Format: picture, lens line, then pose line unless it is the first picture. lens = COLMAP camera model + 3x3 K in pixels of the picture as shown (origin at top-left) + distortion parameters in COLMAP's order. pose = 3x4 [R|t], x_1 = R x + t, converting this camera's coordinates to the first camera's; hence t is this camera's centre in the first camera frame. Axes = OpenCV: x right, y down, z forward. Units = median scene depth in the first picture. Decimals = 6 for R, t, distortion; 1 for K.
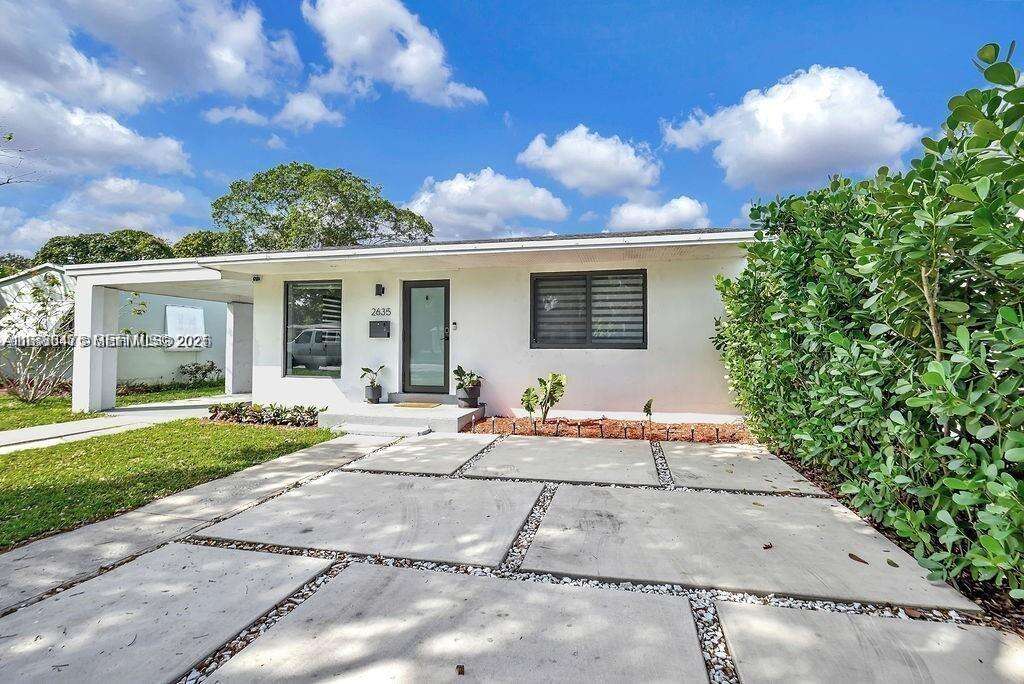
lens RADIAL K [[462.9, 0, 510.3], [0, 462.9, 332.0], [0, 0, 1]] dist [-0.001360, -0.000080]
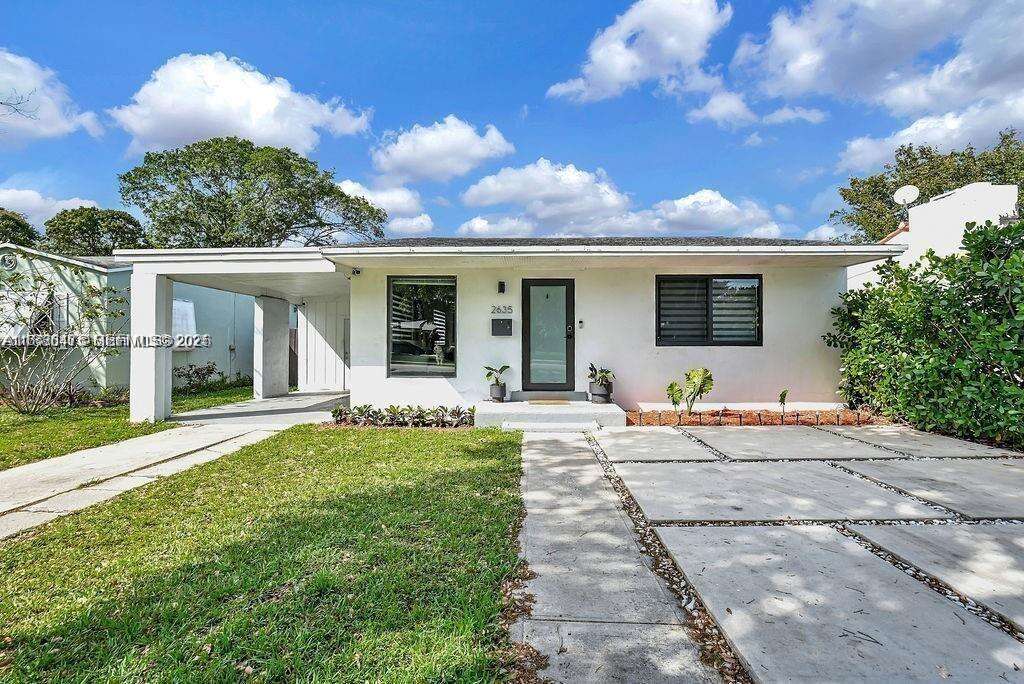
lens RADIAL K [[466.3, 0, 565.3], [0, 466.3, 339.4], [0, 0, 1]] dist [-0.002126, 0.000168]
pose [[0.977633, -0.000875, 0.210315, -0.379687], [-0.003146, 0.999819, 0.018783, 0.000900], [-0.210293, -0.019024, 0.977453, -0.000641]]
